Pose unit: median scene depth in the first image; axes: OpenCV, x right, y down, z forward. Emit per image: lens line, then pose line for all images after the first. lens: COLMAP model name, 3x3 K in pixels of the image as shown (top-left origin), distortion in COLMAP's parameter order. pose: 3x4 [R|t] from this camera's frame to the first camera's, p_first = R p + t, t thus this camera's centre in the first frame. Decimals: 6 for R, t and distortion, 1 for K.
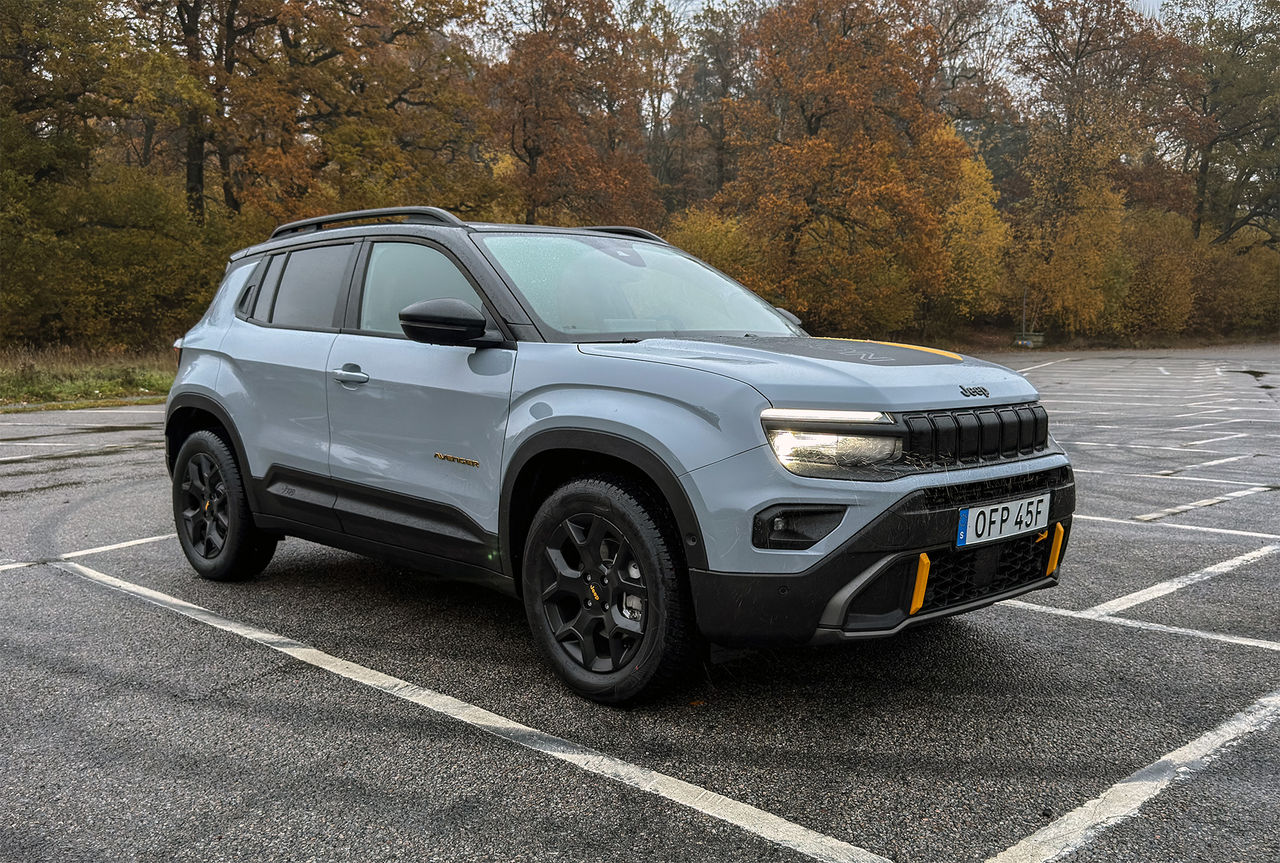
lens RADIAL K [[1173.9, 0, 632.2], [0, 1173.9, 491.0], [0, 0, 1]] dist [0.141591, -0.297451]
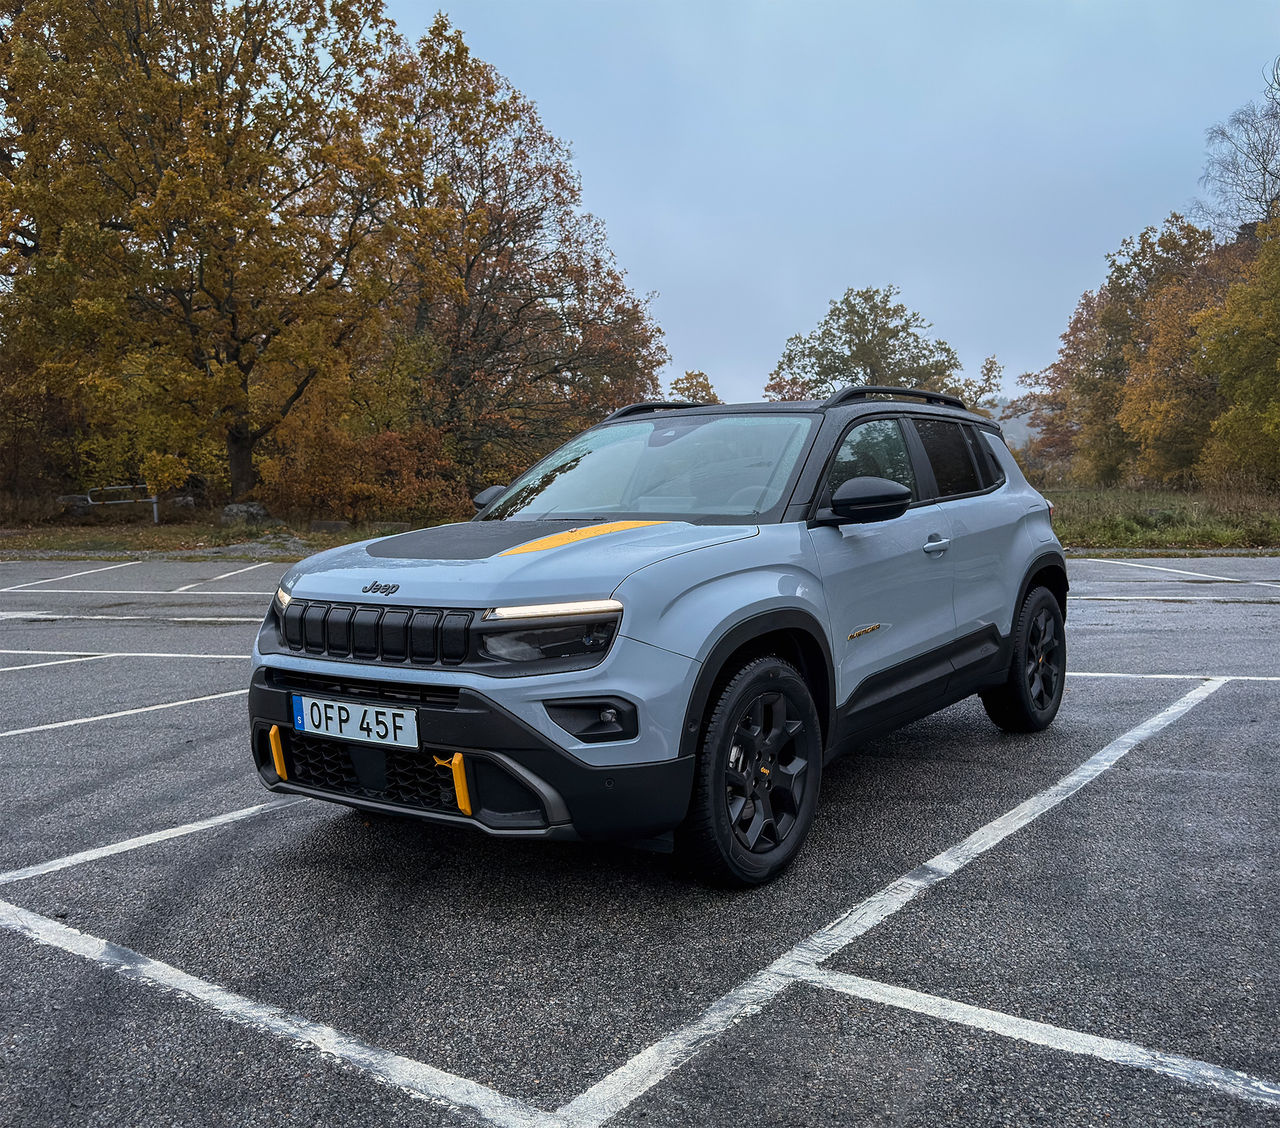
lens RADIAL K [[1185.2, 0, 634.9], [0, 1185.2, 561.0], [0, 0, 1]] dist [0.172177, -0.364982]
pose [[0.161218, 0.062940, -0.984910, 1.096368], [-0.102592, 0.993627, 0.046704, -0.147426], [0.981572, 0.093514, 0.166647, 0.877735]]
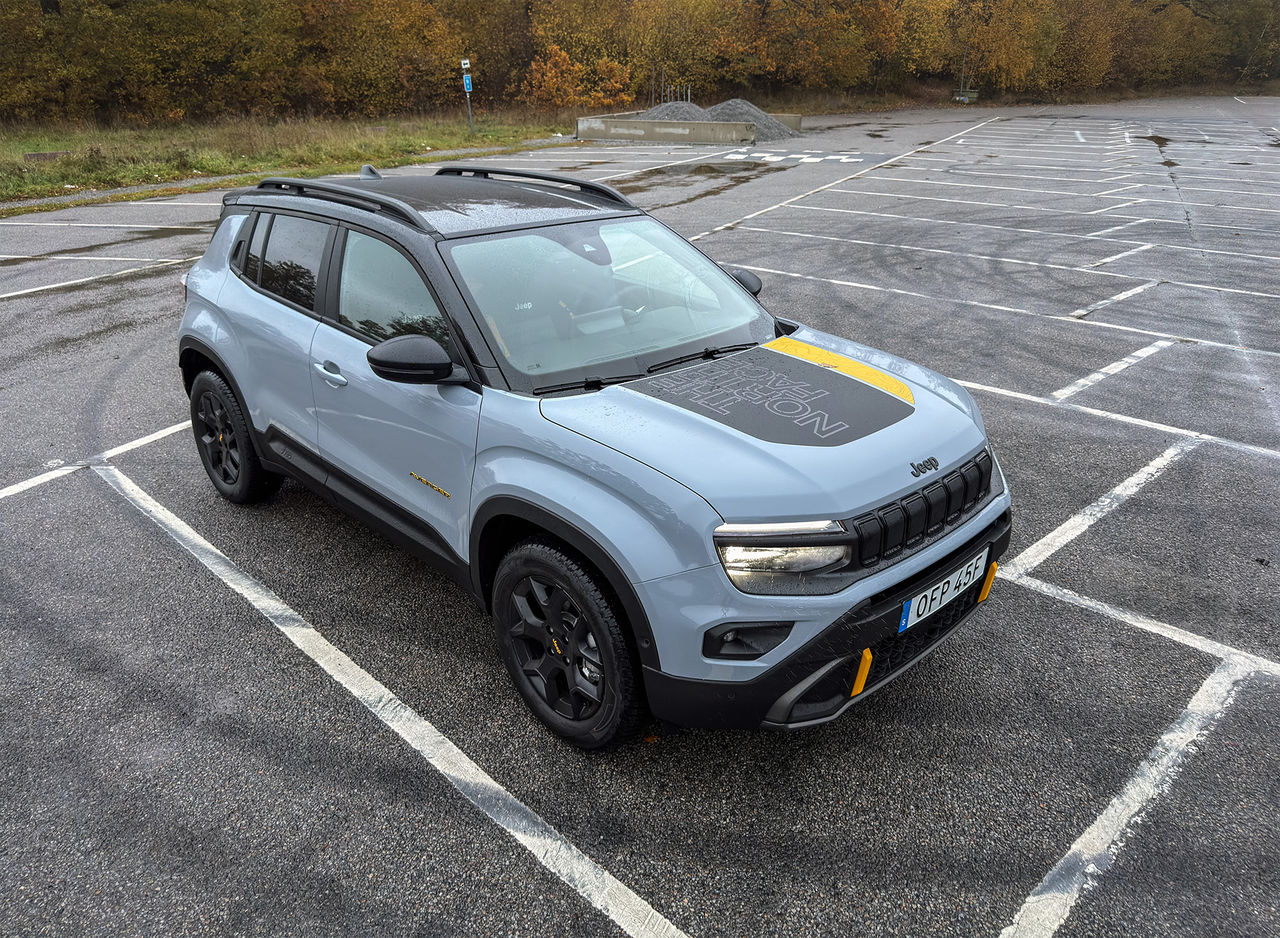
lens RADIAL K [[953.8, 0, 612.6], [0, 953.8, 436.8], [0, 0, 1]] dist [0.053033, -0.084006]
pose [[0.999949, 0.003524, -0.009461, 0.022272], [-0.001222, 0.972448, 0.233118, -0.254688], [0.010022, -0.233095, 0.972402, 0.167622]]
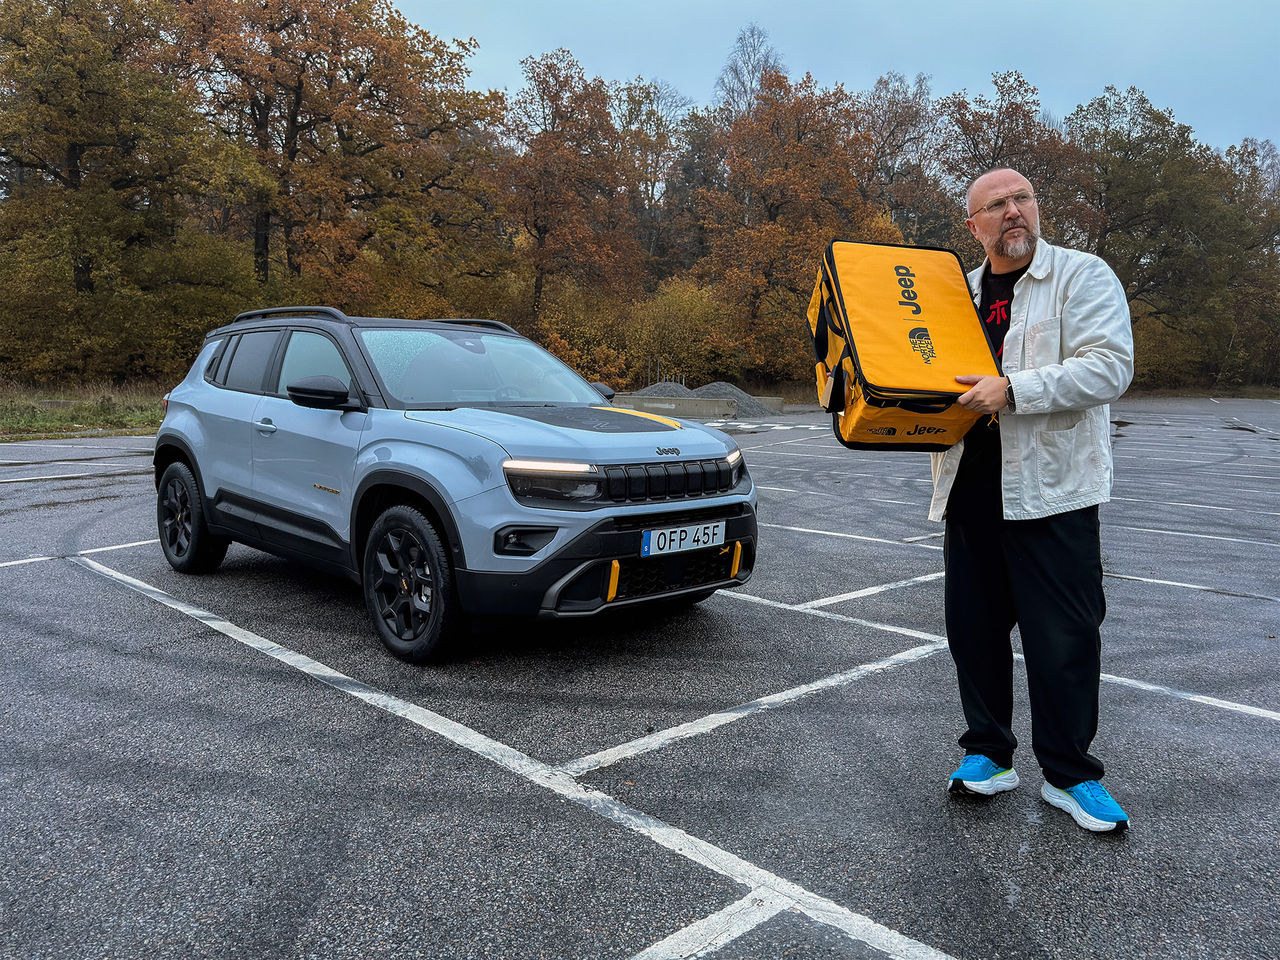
lens RADIAL K [[988.1, 0, 640.0], [0, 988.1, 480.0], [0, 0, 1]] dist [0.138212, -0.257516]
pose [[0.999793, 0.020153, 0.002617, 0.211644], [-0.020070, 0.999388, -0.028659, -0.010247], [-0.003193, 0.028601, 0.999586, -0.191746]]
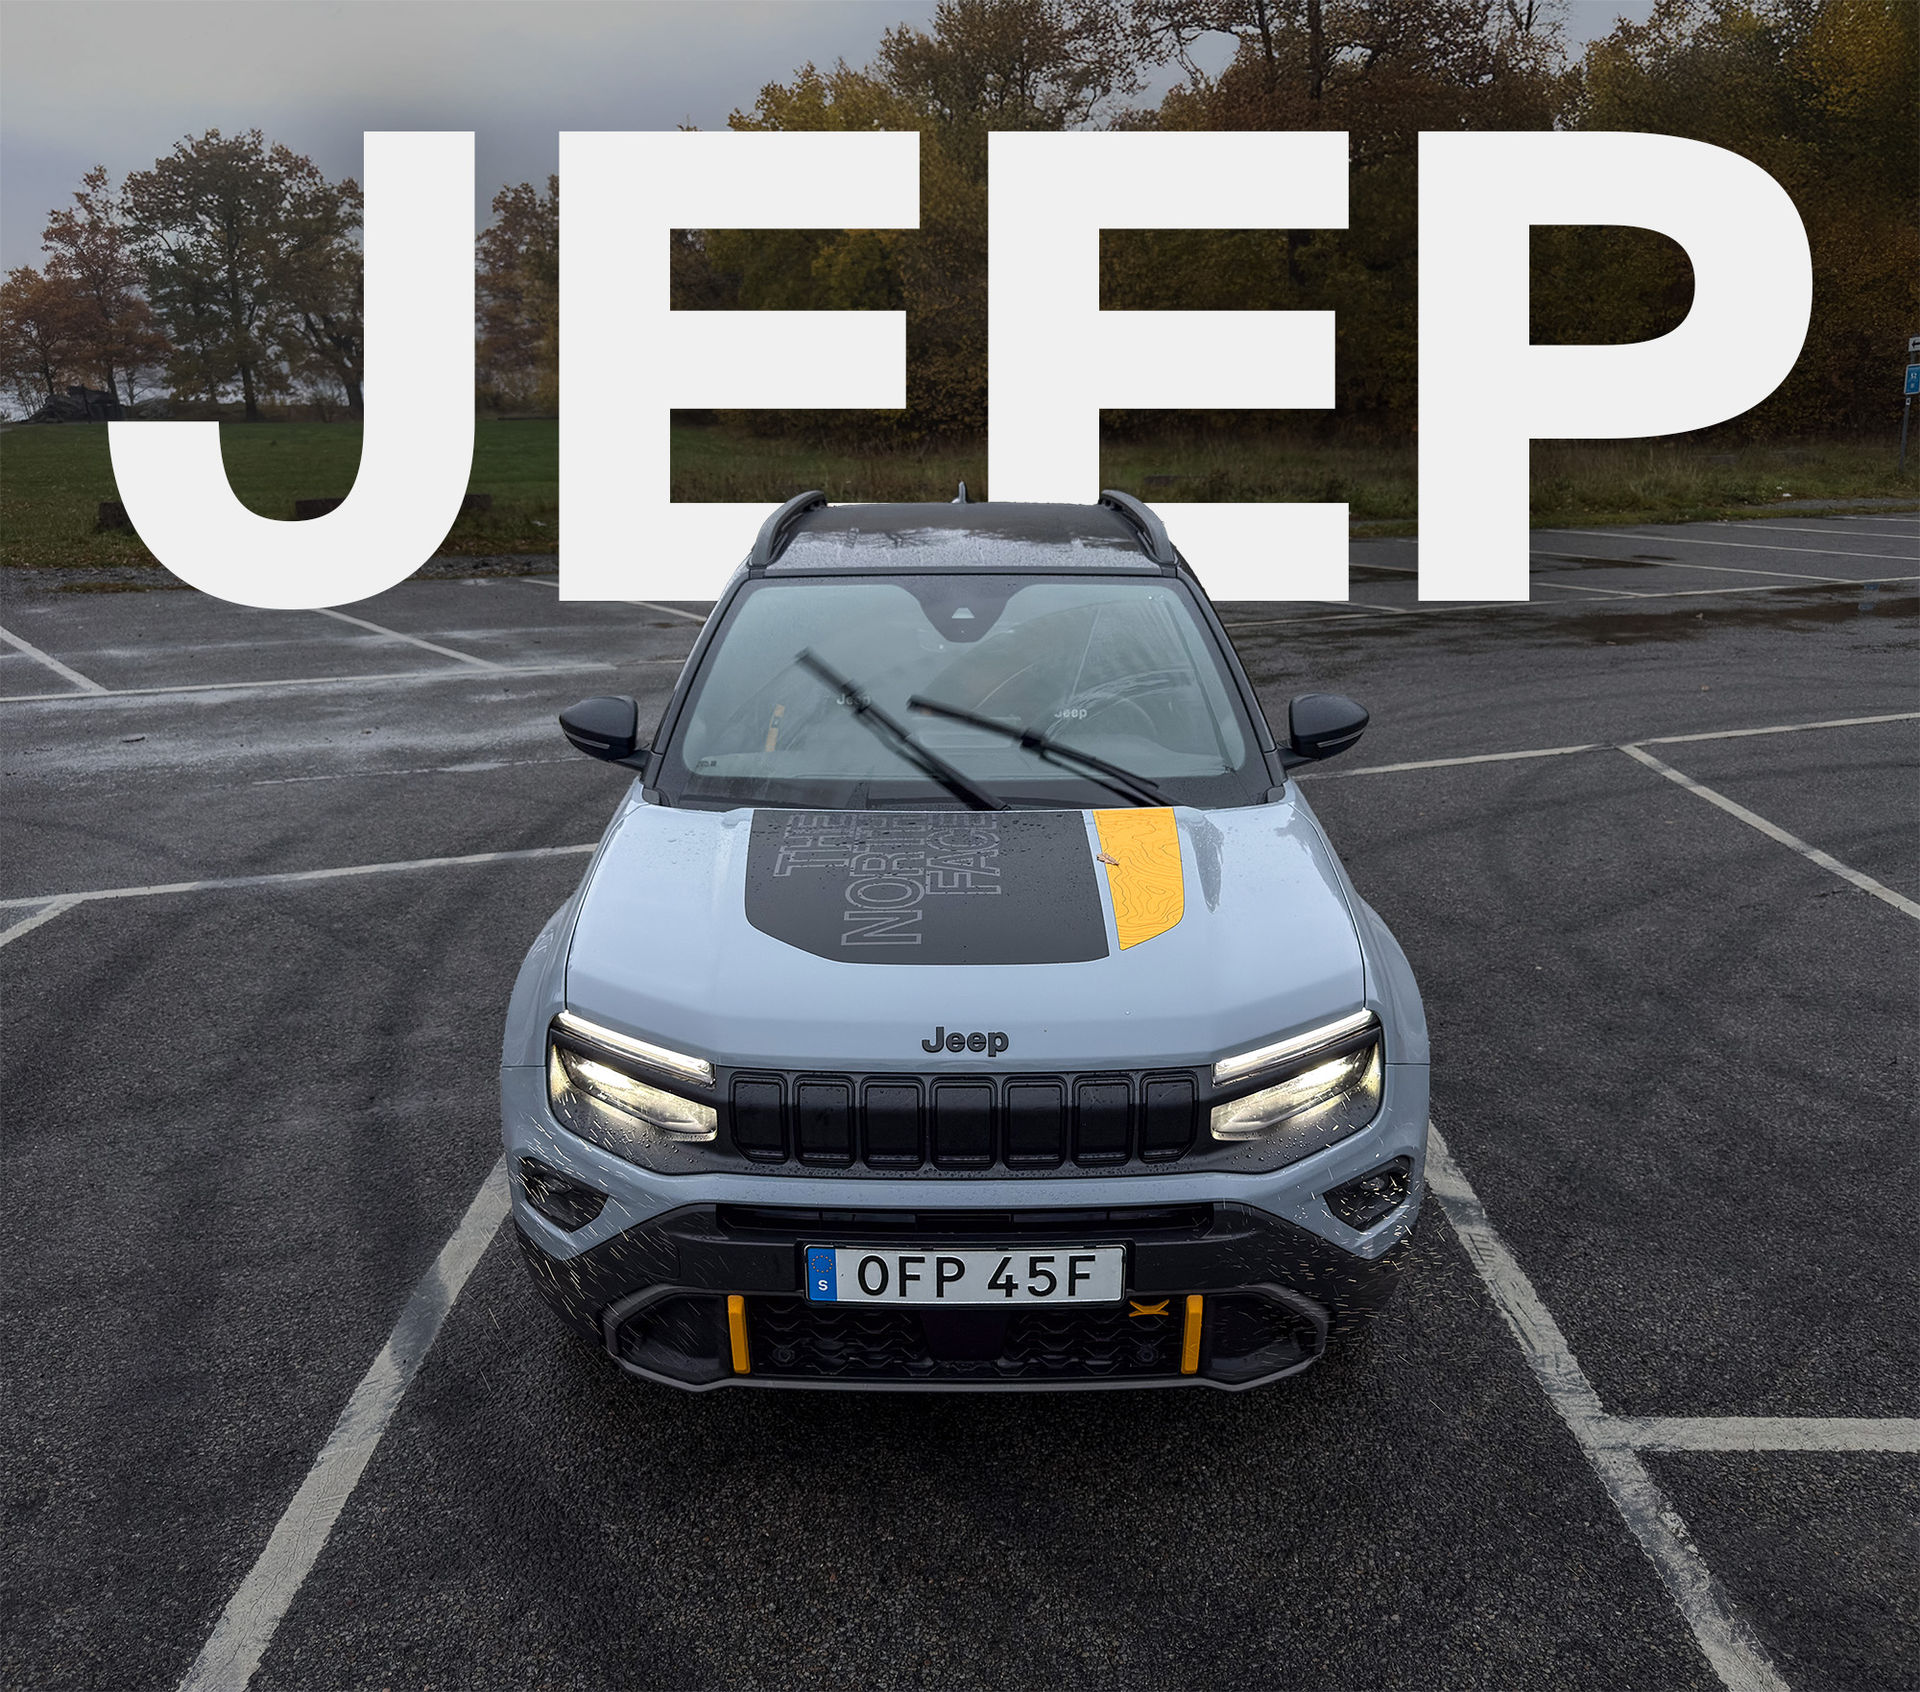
lens RADIAL K [[1564.3, 0, 961.6], [0, 1564.3, 898.3], [0, 0, 1]] dist [0.011175, -0.002221]
pose [[0.710588, 0.222848, -0.667386, 0.645572], [-0.085895, 0.968899, 0.232072, -0.271119], [0.698346, -0.107582, 0.707629, 0.407562]]
